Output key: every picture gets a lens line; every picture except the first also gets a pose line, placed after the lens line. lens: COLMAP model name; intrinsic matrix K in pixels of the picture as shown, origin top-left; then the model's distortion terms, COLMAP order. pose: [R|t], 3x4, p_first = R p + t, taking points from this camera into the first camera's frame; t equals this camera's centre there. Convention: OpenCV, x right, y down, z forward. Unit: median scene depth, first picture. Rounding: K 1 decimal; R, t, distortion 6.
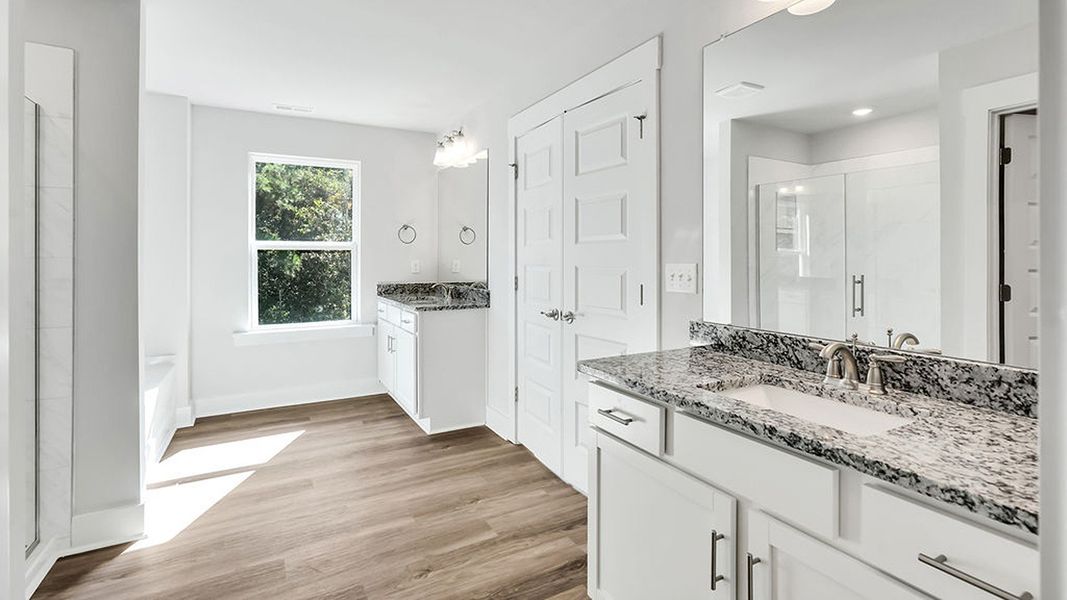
lens RADIAL K [[500.8, 0, 531.1], [0, 500.8, 256.5], [0, 0, 1]] dist [0.003152, 0.001045]
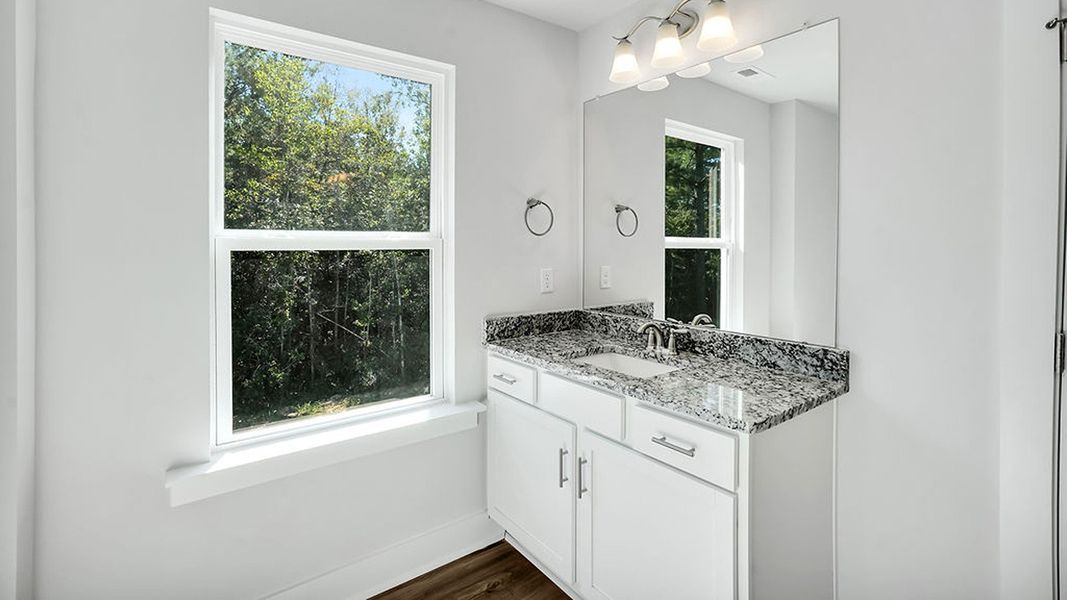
lens RADIAL K [[483.0, 0, 541.3], [0, 483.0, 238.0], [0, 0, 1]] dist [-0.010336, 0.000028]
pose [[0.987412, -0.005155, 0.158082, -0.201114], [0.006511, 0.999946, -0.008062, -0.011897], [-0.158032, 0.008989, 0.987393, 0.323517]]
